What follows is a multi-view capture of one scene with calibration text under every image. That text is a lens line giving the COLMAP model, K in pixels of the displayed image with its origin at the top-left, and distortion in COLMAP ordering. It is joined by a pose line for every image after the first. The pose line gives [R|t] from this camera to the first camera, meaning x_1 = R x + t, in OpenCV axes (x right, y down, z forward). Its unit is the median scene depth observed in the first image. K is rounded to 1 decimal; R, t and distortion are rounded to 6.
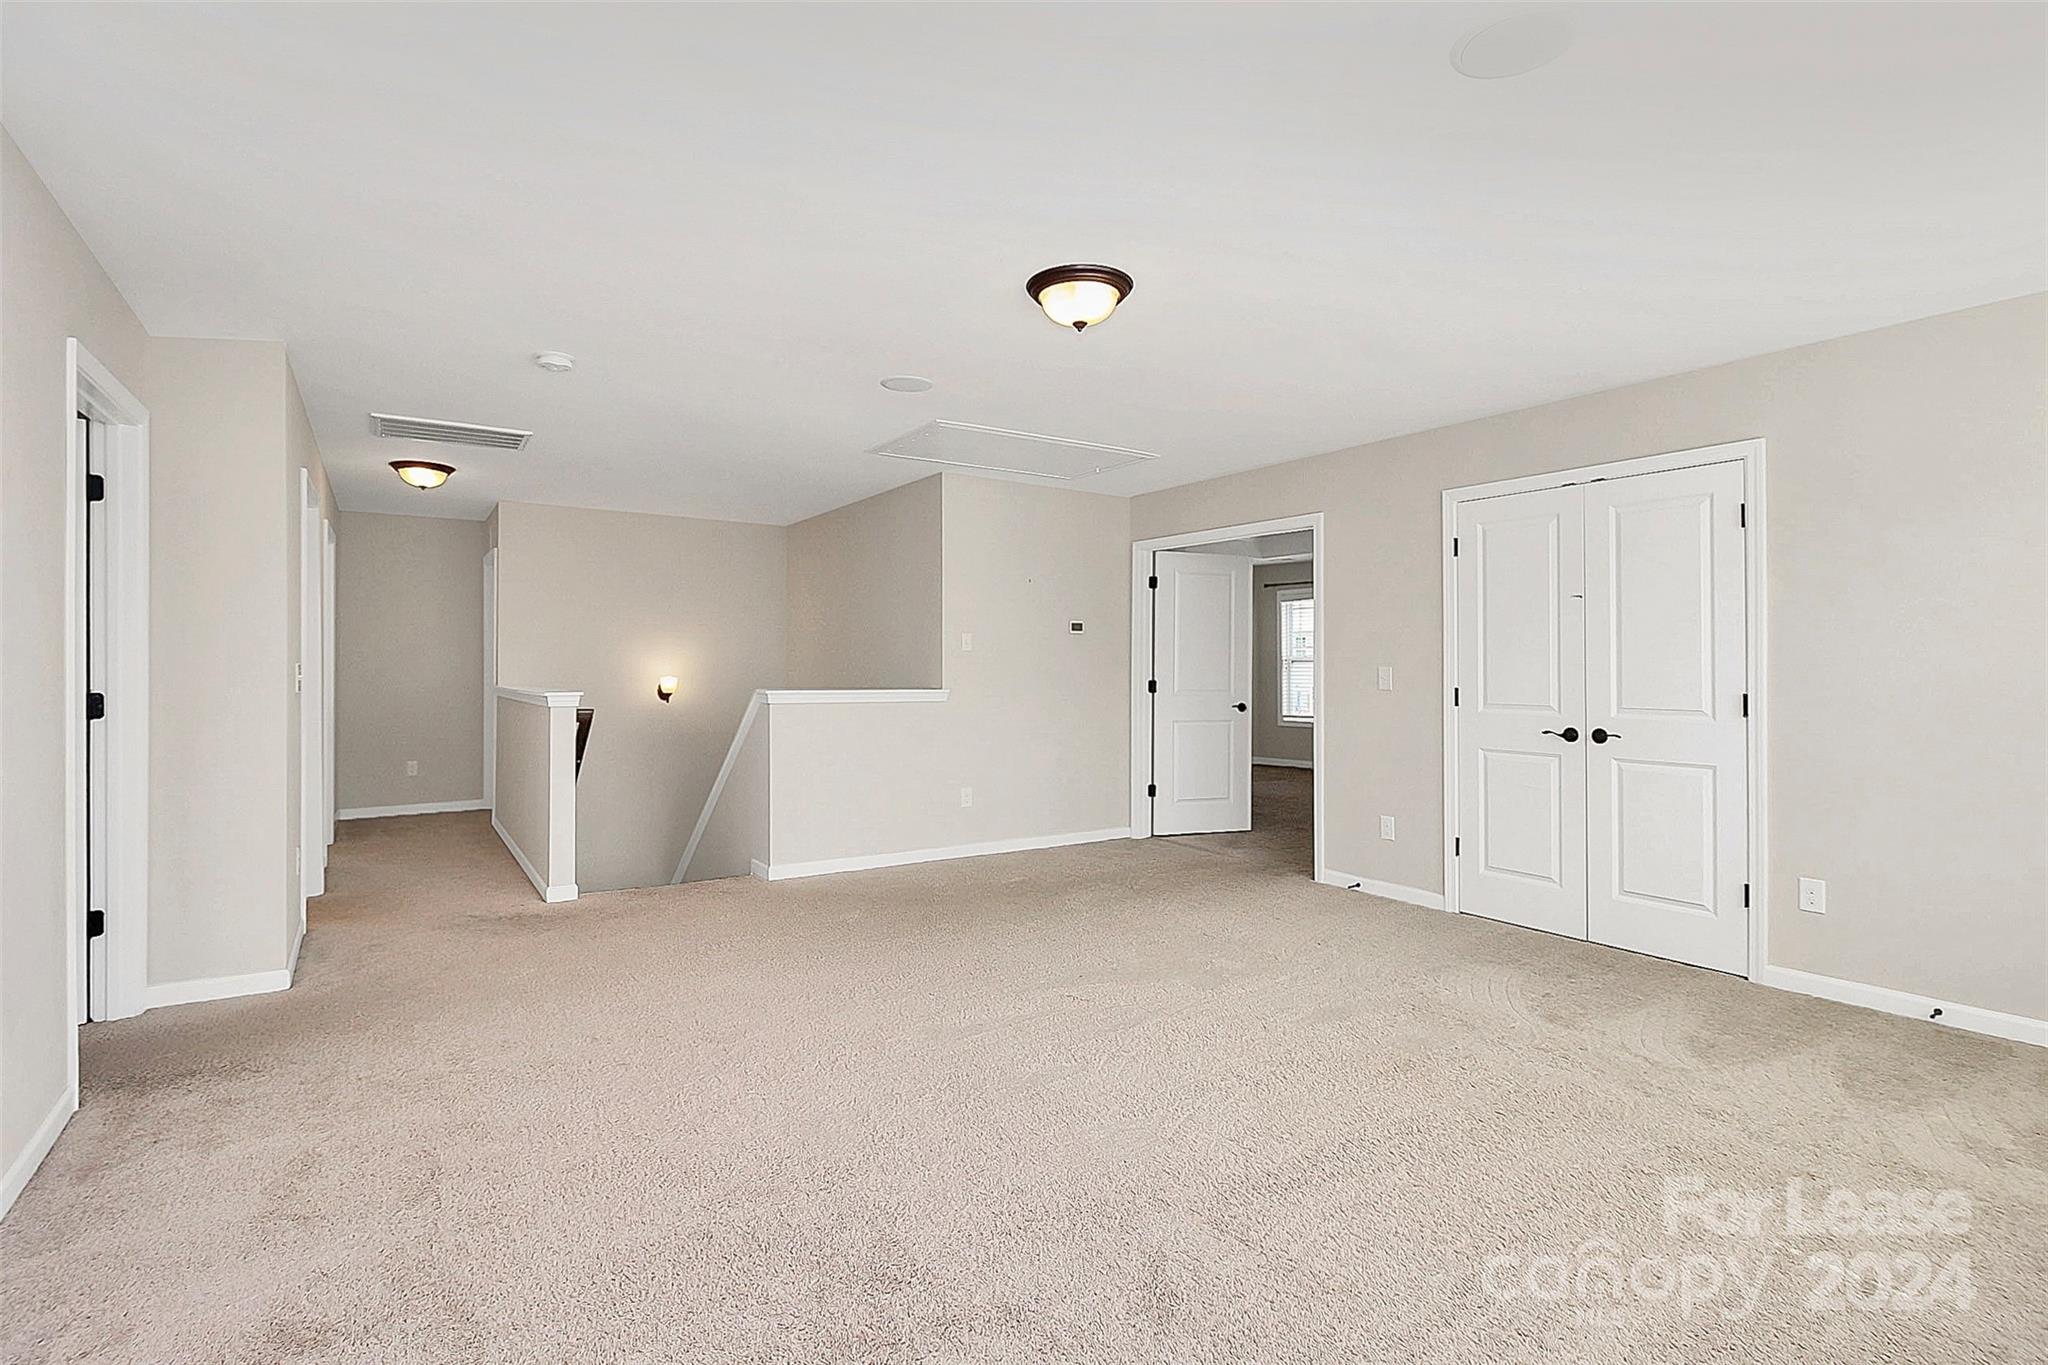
lens RADIAL K [[960.6, 0, 1022.8], [0, 960.6, 668.2], [0, 0, 1]] dist [0.000486, -0.000156]
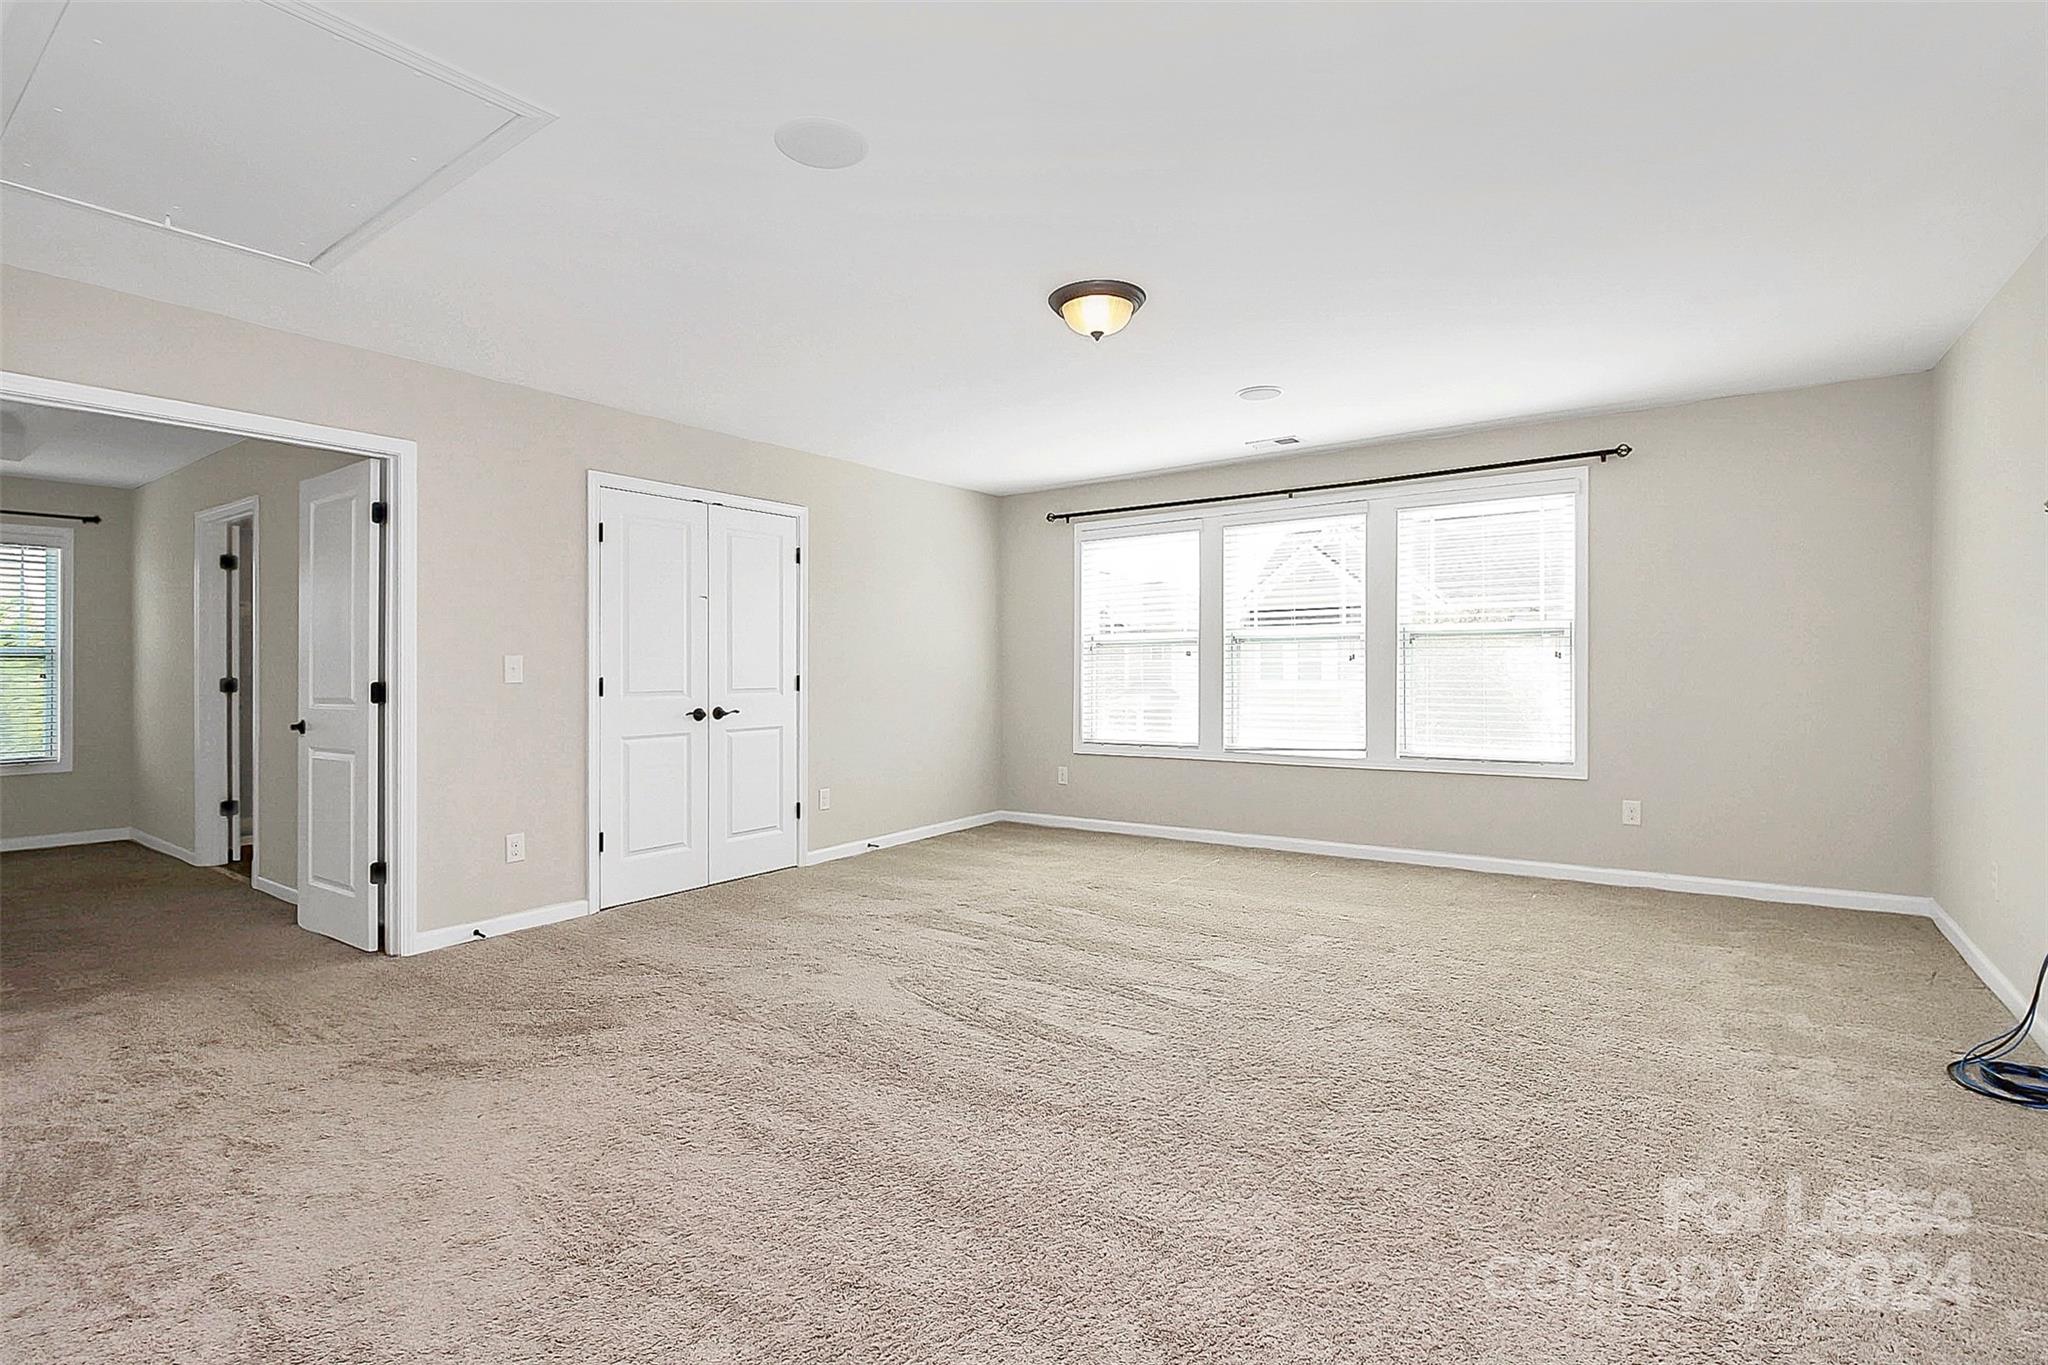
lens RADIAL K [[960.6, 0, 1021.7], [0, 960.6, 650.0], [0, 0, 1]] dist [0.000486, -0.000156]
pose [[-0.330575, 0.009147, 0.943735, -0.684550], [0.000733, 0.999955, -0.009435, 0.001687], [-0.943779, -0.002427, -0.330567, 1.040376]]
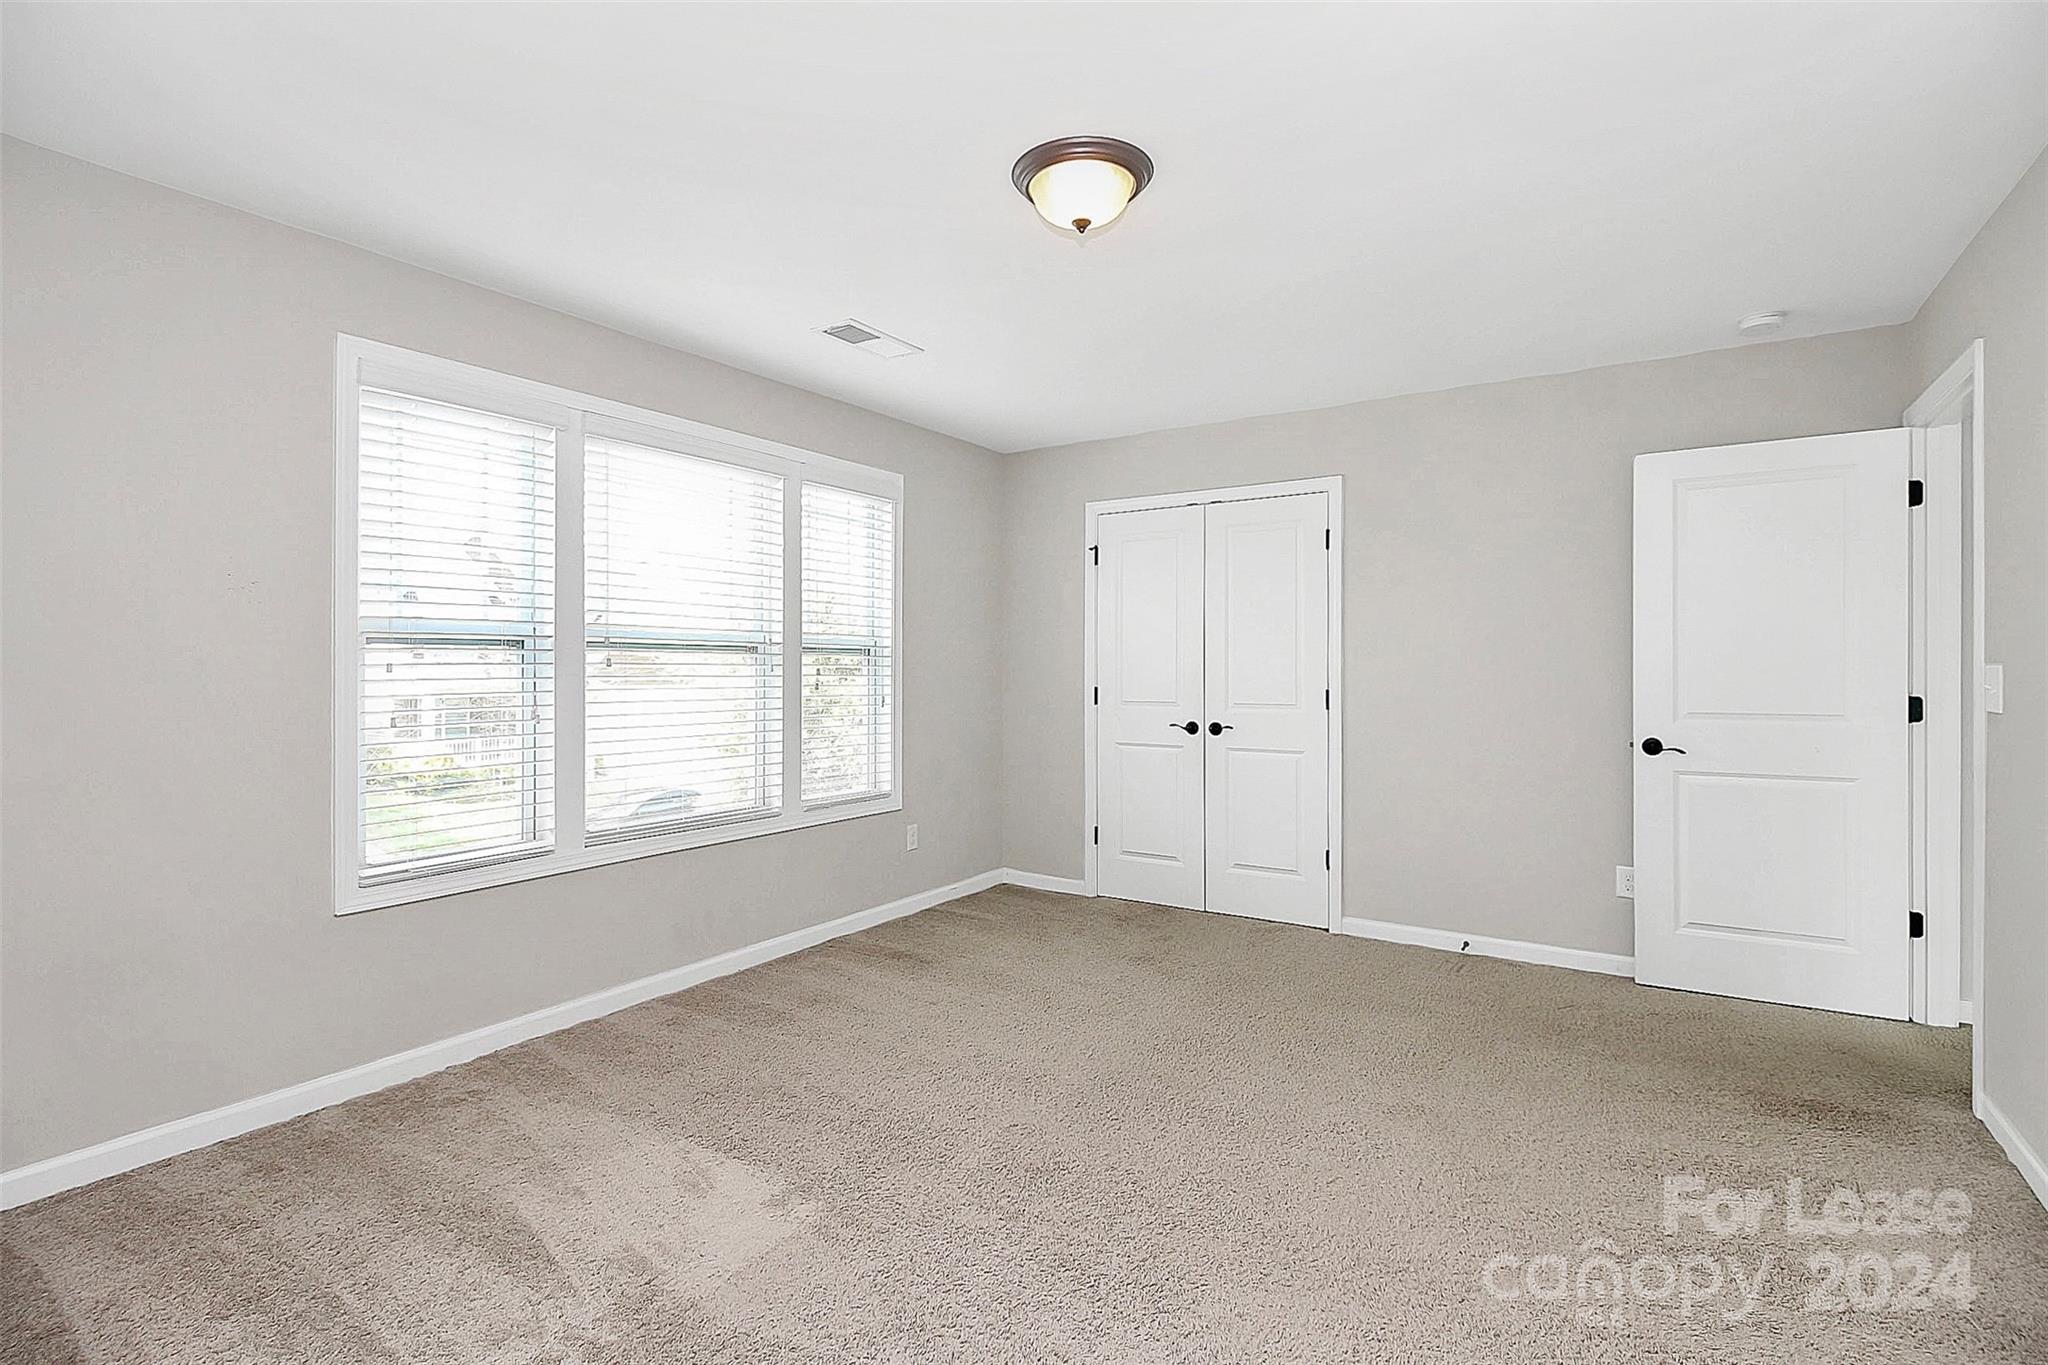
lens RADIAL K [[960.6, 0, 1023.2], [0, 960.6, 669.8], [0, 0, 1]] dist [0.000486, -0.000156]
pose [[0.928725, 0.002584, 0.370760, -0.029805], [-0.003328, 0.999994, 0.001368, 0.000466], [-0.370754, -0.002504, 0.928728, 0.033161]]
